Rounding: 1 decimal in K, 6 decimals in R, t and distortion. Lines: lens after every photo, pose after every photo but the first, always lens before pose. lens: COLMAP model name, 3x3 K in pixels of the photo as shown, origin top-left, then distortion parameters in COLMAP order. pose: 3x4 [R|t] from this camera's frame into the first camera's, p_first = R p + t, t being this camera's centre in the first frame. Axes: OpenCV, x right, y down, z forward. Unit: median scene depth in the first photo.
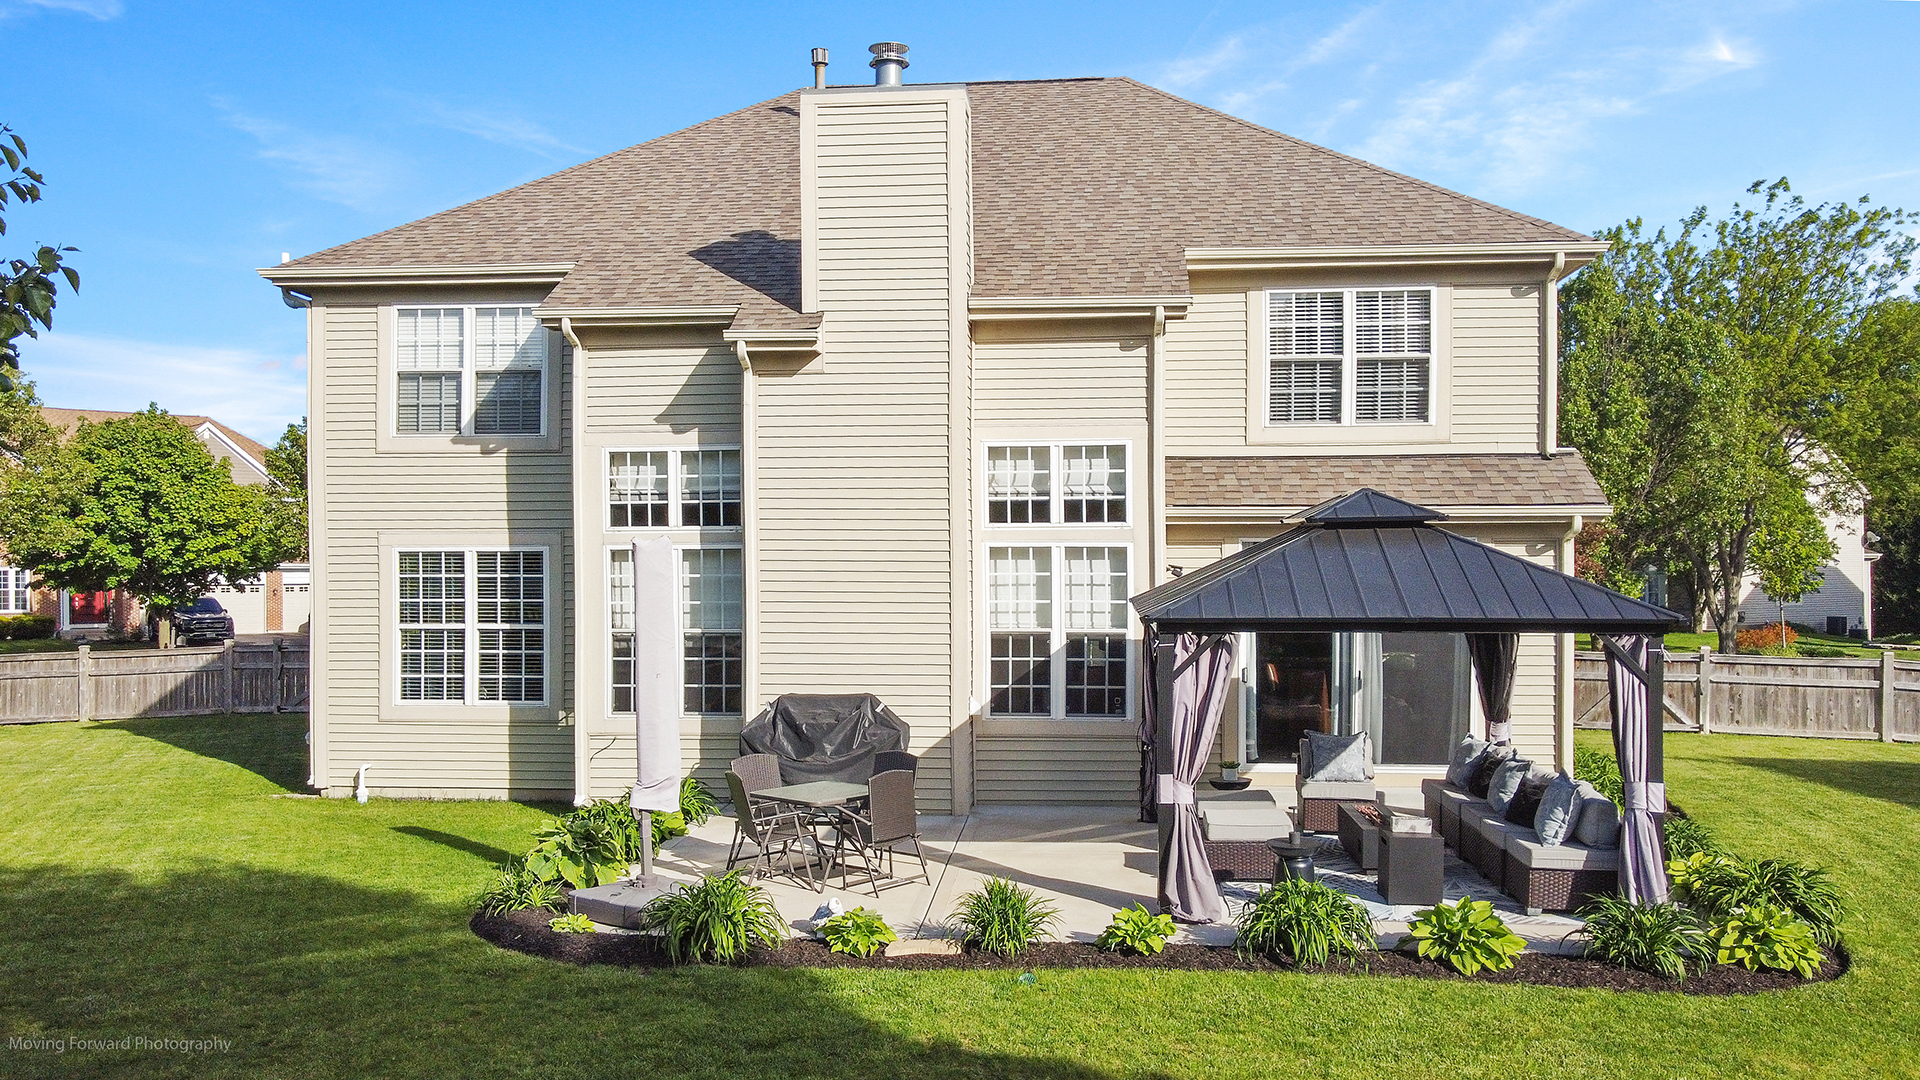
lens RADIAL K [[1657.6, 0, 960.0], [0, 1657.6, 540.0], [0, 0, 1]] dist [0.048767, 0.001530]
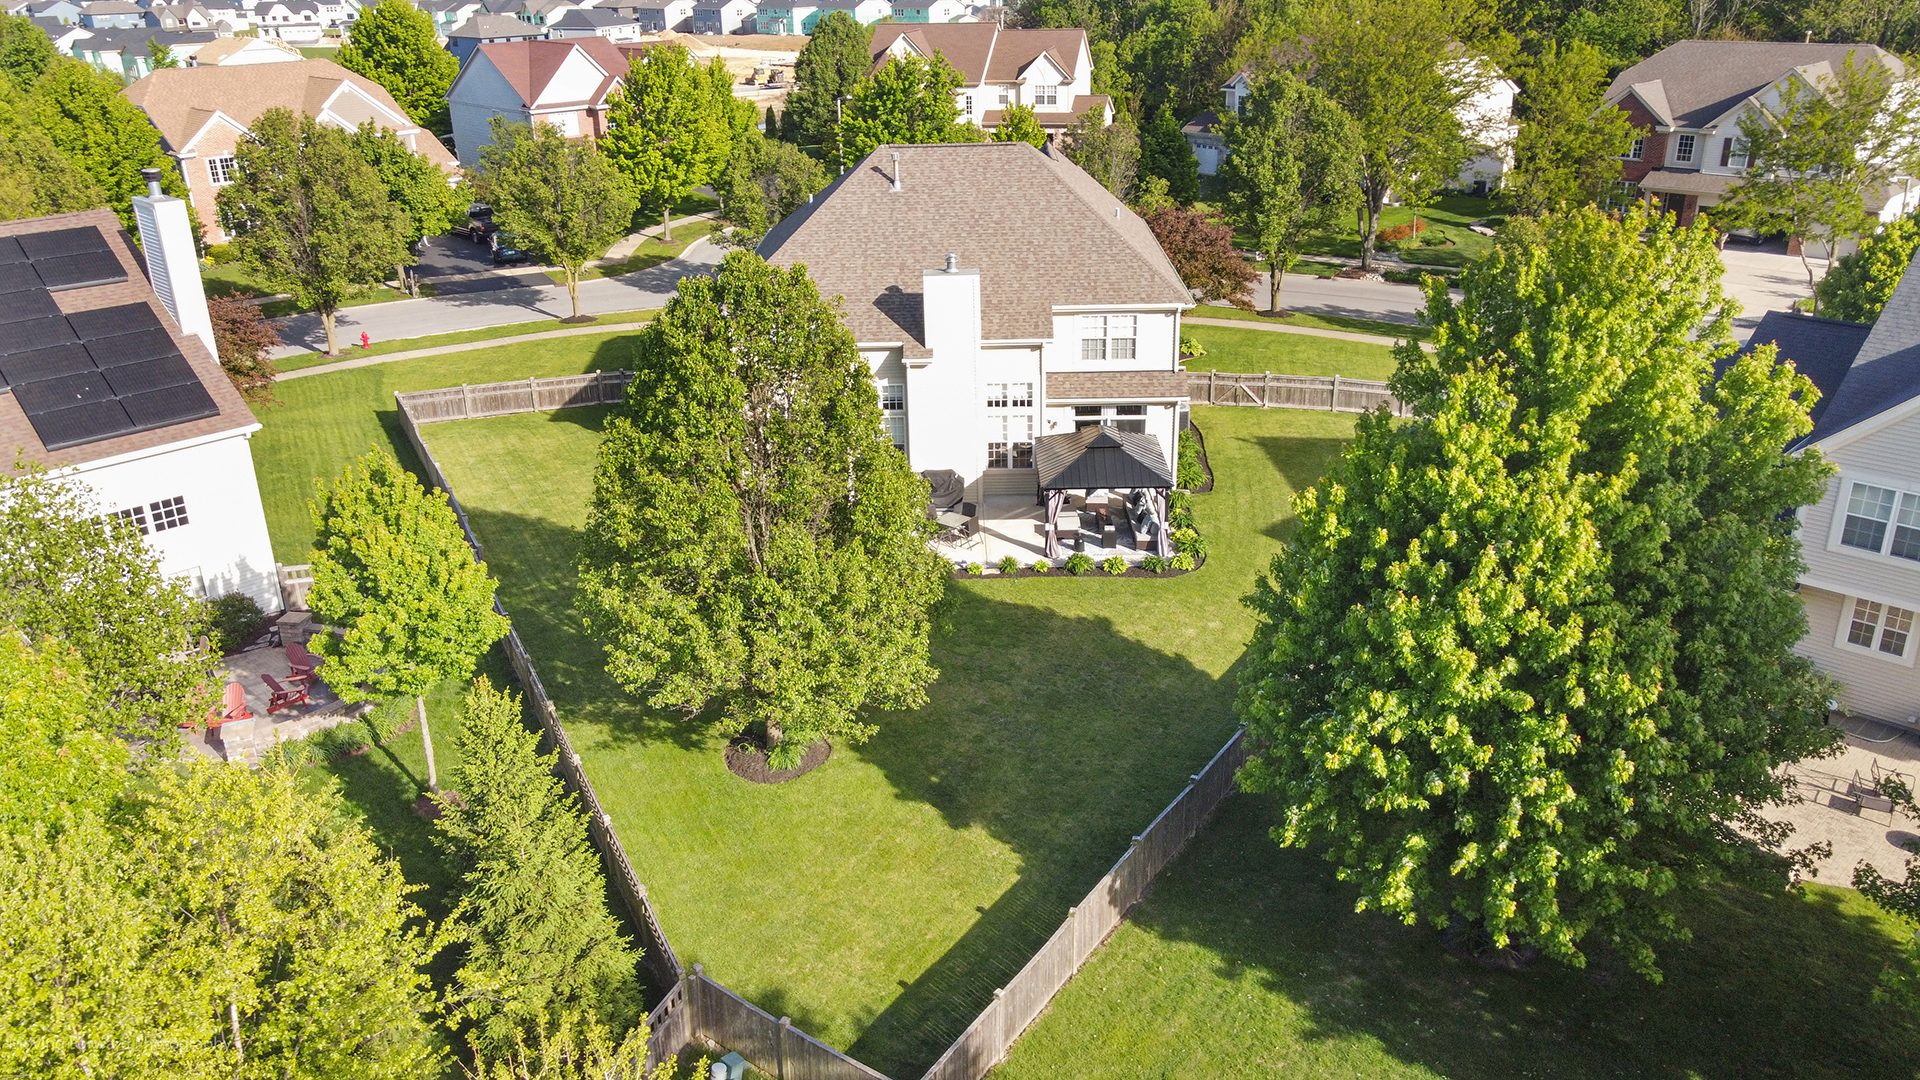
lens RADIAL K [[1657.6, 0, 960.0], [0, 1657.6, 540.0], [0, 0, 1]] dist [0.048767, 0.001530]
pose [[0.996192, -0.043297, 0.075670, -0.269161], [0.011616, 0.926141, 0.376999, -0.921581], [-0.086404, -0.374684, 0.923118, -1.854229]]
